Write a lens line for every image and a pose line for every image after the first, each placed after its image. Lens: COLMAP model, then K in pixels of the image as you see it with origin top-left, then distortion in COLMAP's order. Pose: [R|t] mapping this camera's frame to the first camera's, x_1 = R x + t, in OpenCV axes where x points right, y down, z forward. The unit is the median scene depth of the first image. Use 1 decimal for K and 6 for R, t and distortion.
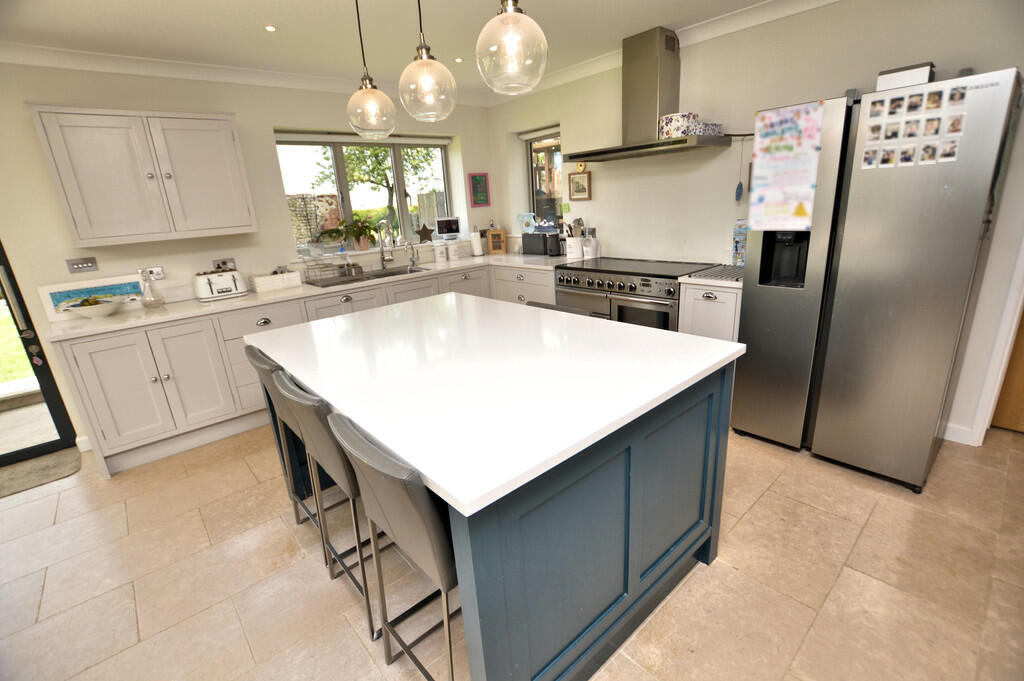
lens RADIAL K [[453.4, 0, 516.3], [0, 453.4, 342.0], [0, 0, 1]] dist [-0.025988, 0.001450]
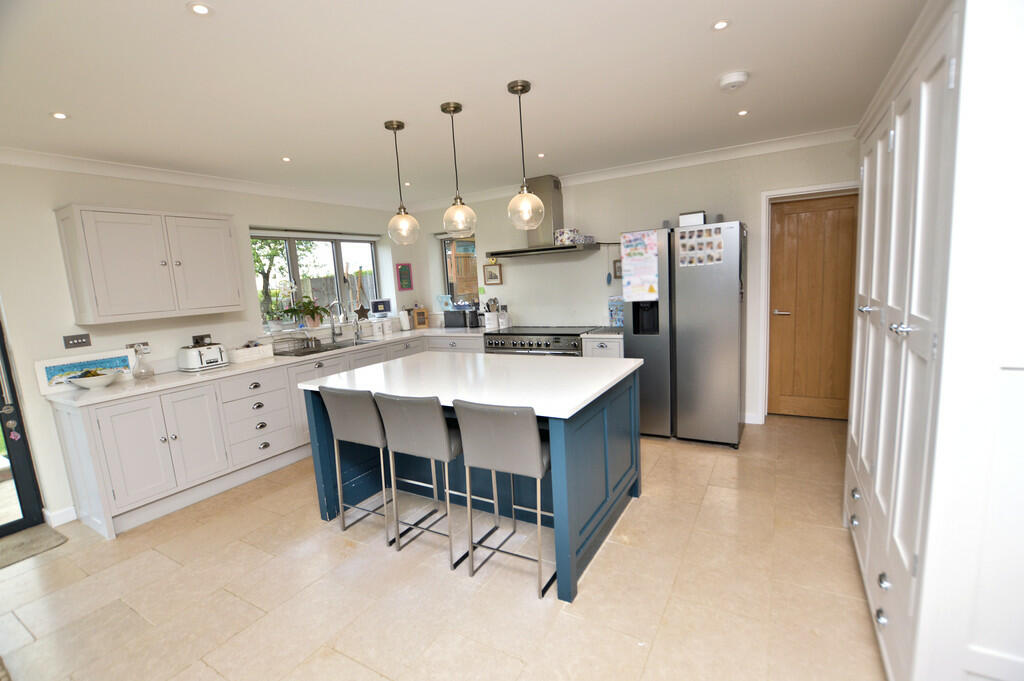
lens RADIAL K [[453.4, 0, 513.4], [0, 453.4, 342.7], [0, 0, 1]] dist [-0.025988, 0.001450]
pose [[0.951676, -0.039268, 0.304584, -0.310001], [0.093205, 0.981942, -0.164626, 0.109447], [-0.292620, 0.185060, 0.938151, -0.329133]]
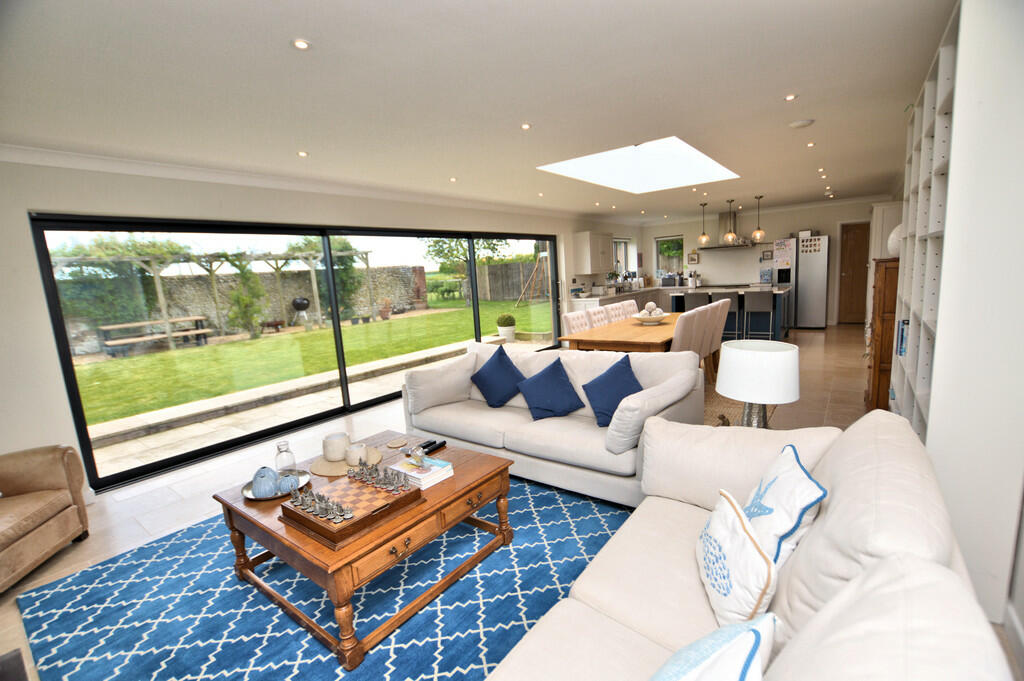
lens RADIAL K [[453.4, 0, 517.4], [0, 453.4, 340.0], [0, 0, 1]] dist [-0.025988, 0.001450]
pose [[0.978863, -0.029079, 0.202438, -2.027595], [0.062635, 0.984902, -0.161387, 0.693017], [-0.194688, 0.170656, 0.965905, -1.813789]]
